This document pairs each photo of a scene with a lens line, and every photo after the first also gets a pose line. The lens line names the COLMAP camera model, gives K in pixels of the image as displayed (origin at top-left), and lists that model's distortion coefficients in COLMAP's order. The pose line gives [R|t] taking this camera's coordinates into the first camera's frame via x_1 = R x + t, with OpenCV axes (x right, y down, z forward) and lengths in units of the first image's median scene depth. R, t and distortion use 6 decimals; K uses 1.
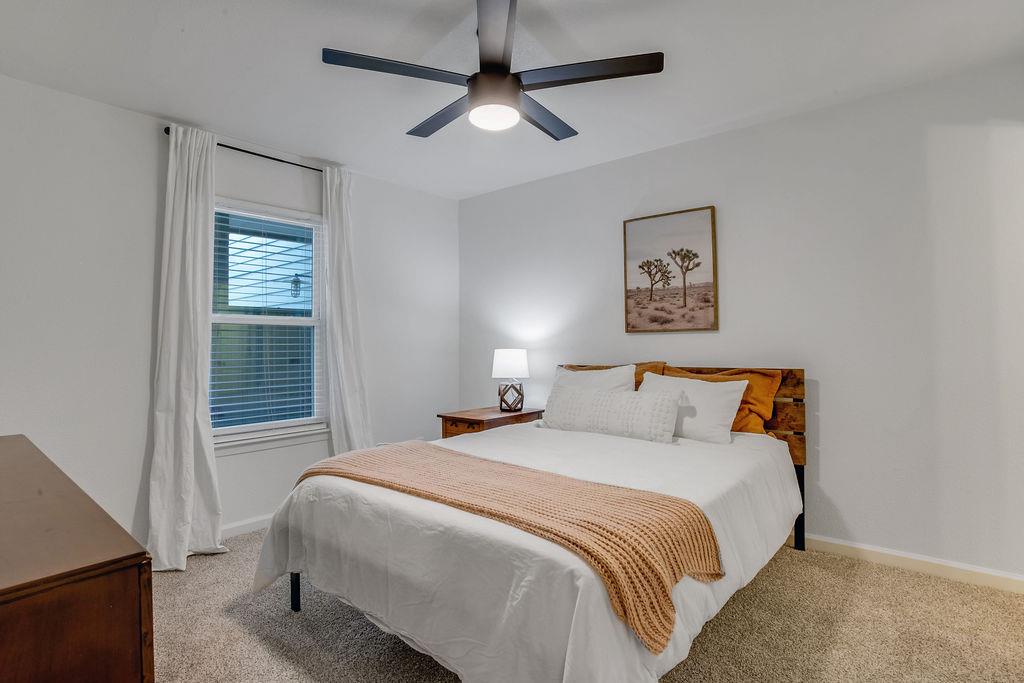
lens RADIAL K [[537.6, 0, 509.6], [0, 537.6, 342.2], [0, 0, 1]] dist [-0.068470, 0.015812]
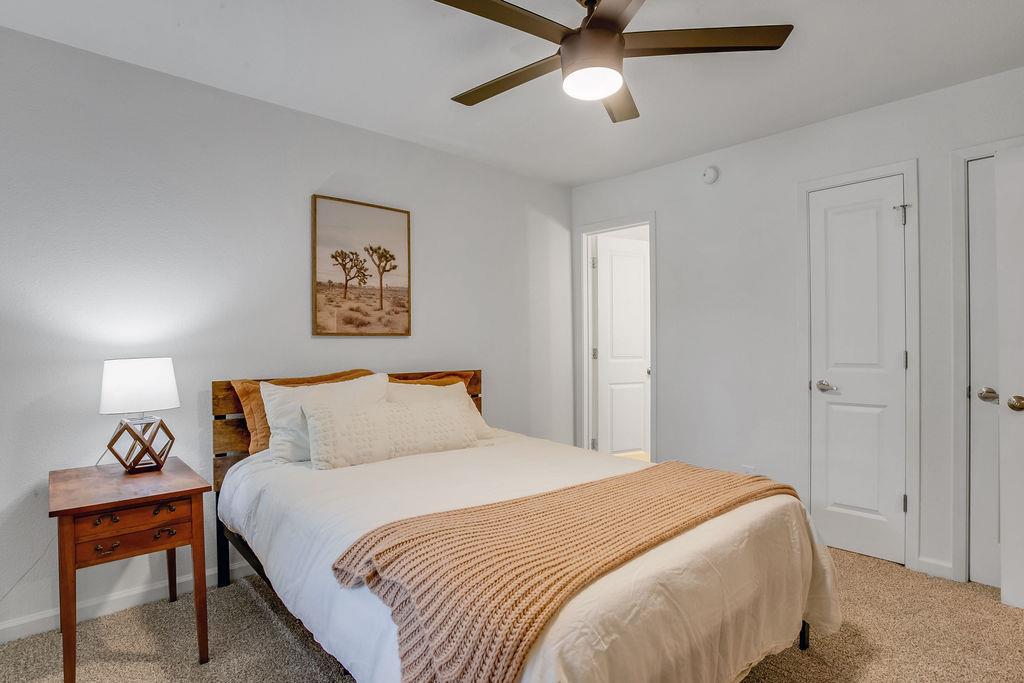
lens RADIAL K [[537.6, 0, 509.6], [0, 537.6, 342.2], [0, 0, 1]] dist [-0.068470, 0.015812]
pose [[0.121209, 0.020635, 0.992413, -0.564551], [0.007462, 0.999737, -0.021698, 0.012535], [-0.992599, 0.010035, 0.121023, 0.656833]]
